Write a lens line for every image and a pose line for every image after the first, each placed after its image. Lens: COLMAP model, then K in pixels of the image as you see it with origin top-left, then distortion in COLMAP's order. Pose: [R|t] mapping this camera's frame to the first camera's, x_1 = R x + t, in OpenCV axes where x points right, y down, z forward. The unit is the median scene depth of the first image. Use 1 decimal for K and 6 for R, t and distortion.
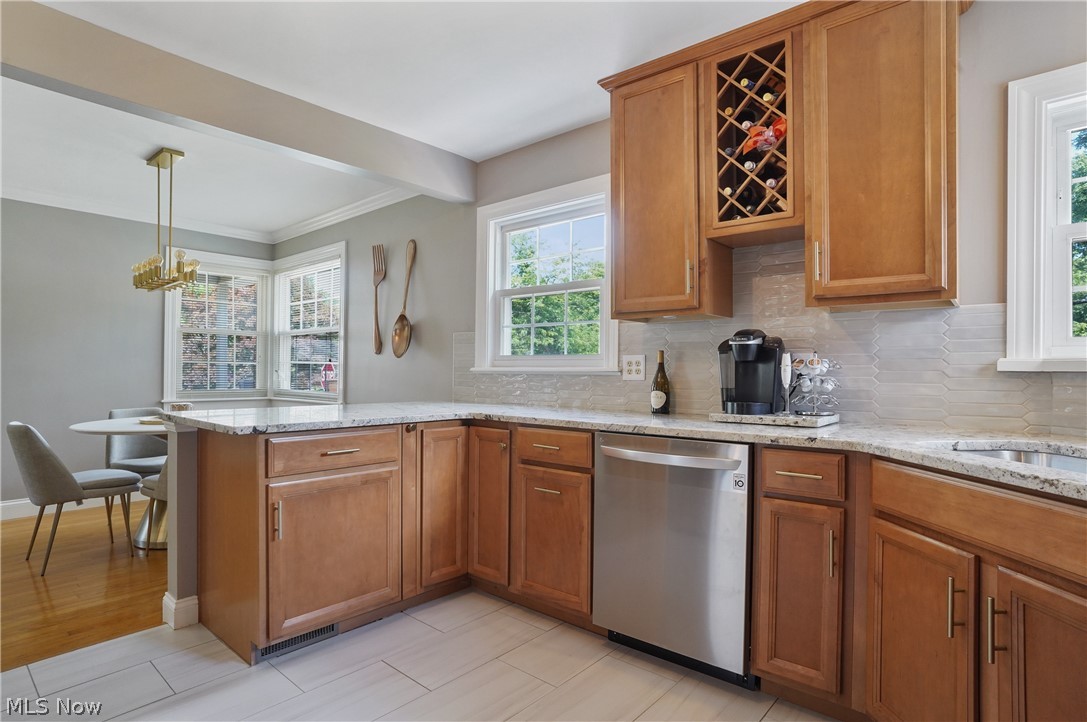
lens RADIAL K [[567.8, 0, 543.0], [0, 567.8, 364.3], [0, 0, 1]] dist [-0.070387, 0.035049]
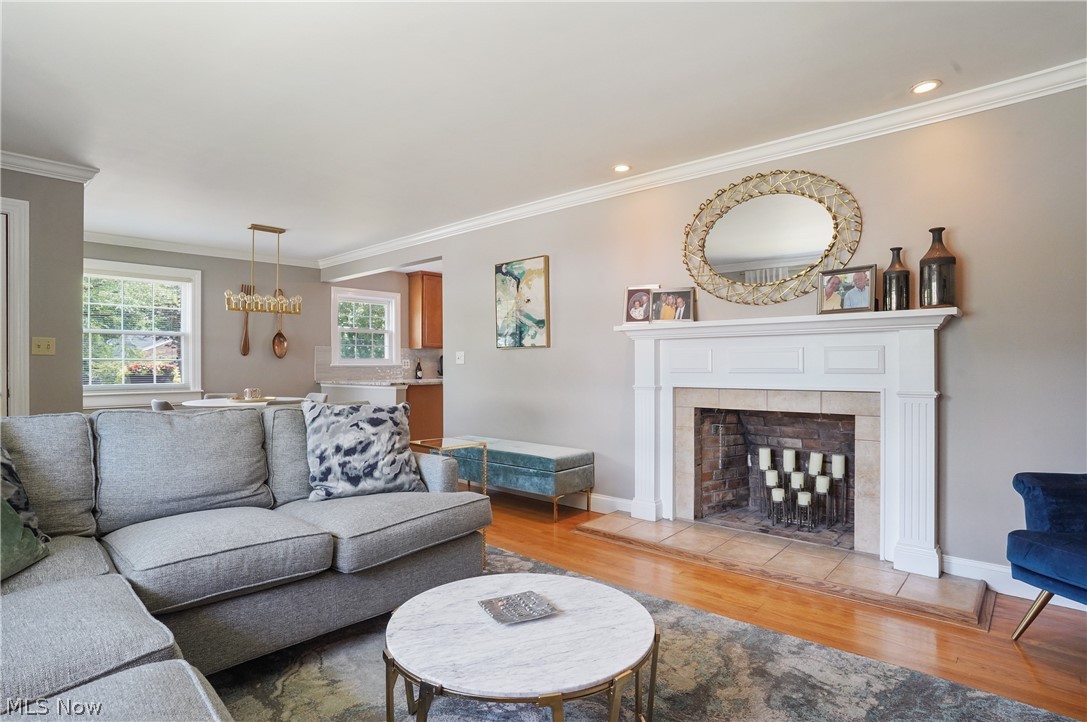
lens RADIAL K [[567.8, 0, 543.0], [0, 567.8, 364.3], [0, 0, 1]] dist [-0.070387, 0.035049]
pose [[0.024807, -0.004189, 0.999683, -2.205614], [-0.007449, 0.999963, 0.004375, -0.007796], [-0.999665, -0.007555, 0.024775, 0.181968]]
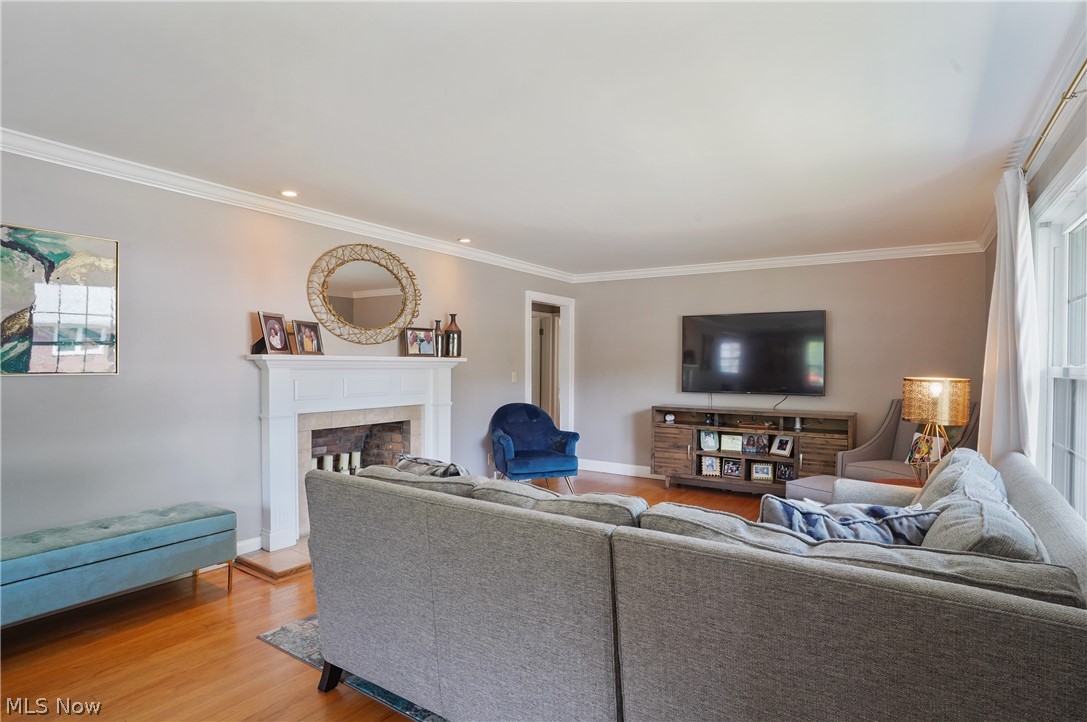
lens RADIAL K [[563.6, 0, 546.9], [0, 563.6, 377.2], [0, 0, 1]] dist [-0.050757, 0.001520]
pose [[-0.992671, -0.010564, -0.120383, -1.469418], [-0.011993, 0.999866, 0.011154, -0.055172], [0.120249, 0.012516, -0.992665, 1.153979]]
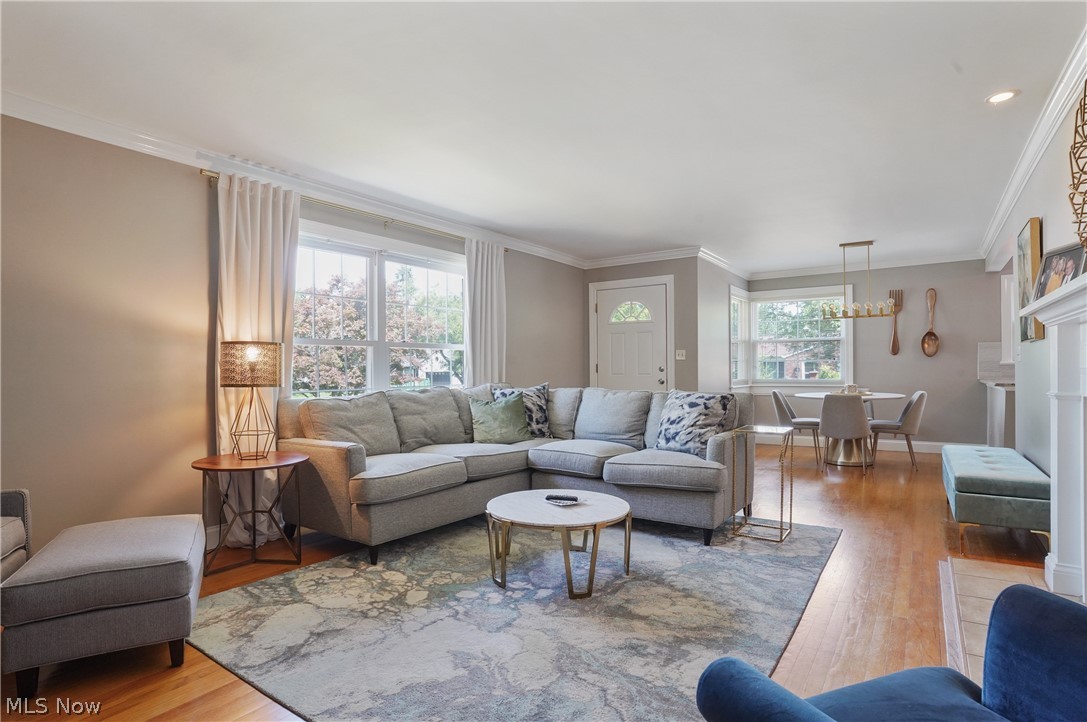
lens RADIAL K [[570.3, 0, 542.5], [0, 570.3, 370.9], [0, 0, 1]] dist [-0.085939, 0.050999]
pose [[0.994543, -0.014770, 0.103273, -1.847876], [0.013229, 0.999791, 0.015588, -0.012522], [-0.103481, -0.014137, 0.994531, -0.660883]]
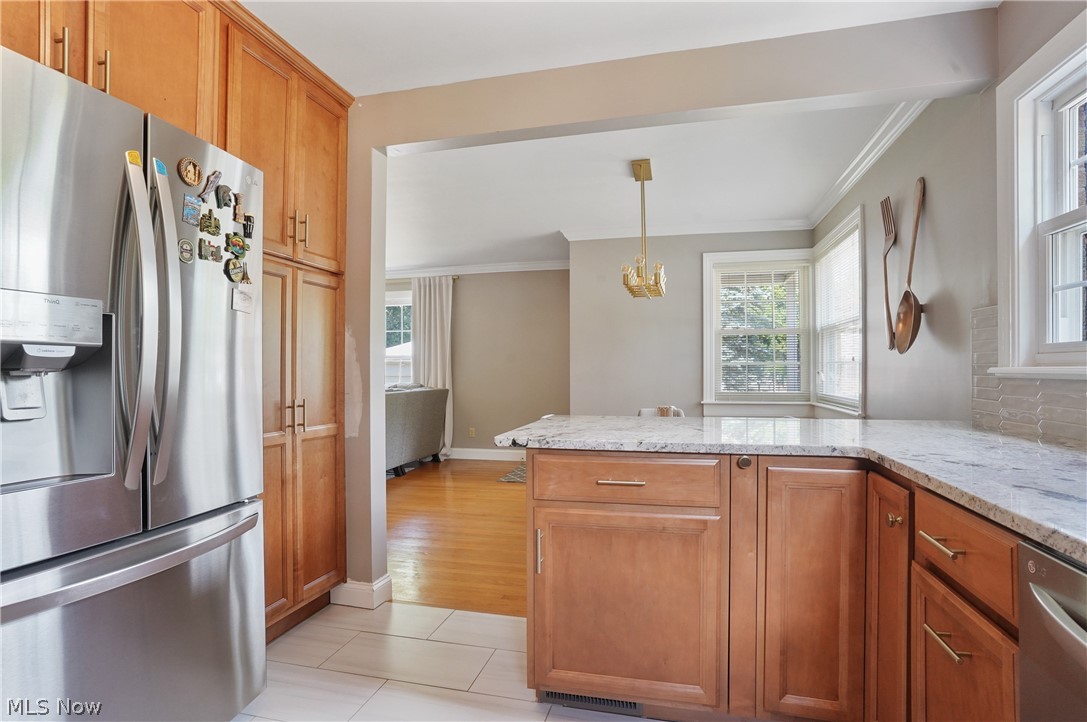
lens RADIAL K [[567.8, 0, 543.0], [0, 567.8, 364.3], [0, 0, 1]] dist [-0.070387, 0.035049]
pose [[0.446329, -0.015580, -0.894733, 0.174856], [0.015542, 0.999833, -0.009657, 0.000808], [0.894734, -0.009596, 0.446496, 0.350811]]
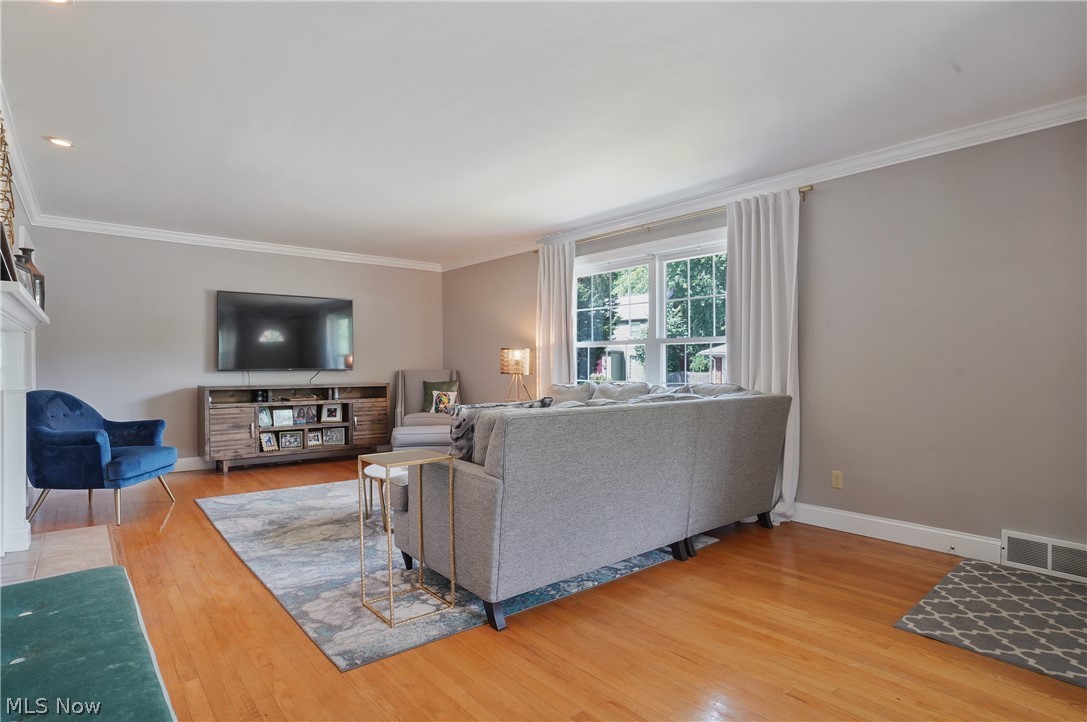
lens RADIAL K [[570.3, 0, 542.5], [0, 570.3, 370.9], [0, 0, 1]] dist [-0.085939, 0.050999]
pose [[-0.164006, 0.004591, -0.986449, -0.627520], [0.007068, 0.999969, 0.003479, 0.008128], [0.986434, -0.006401, -0.164033, 0.652309]]
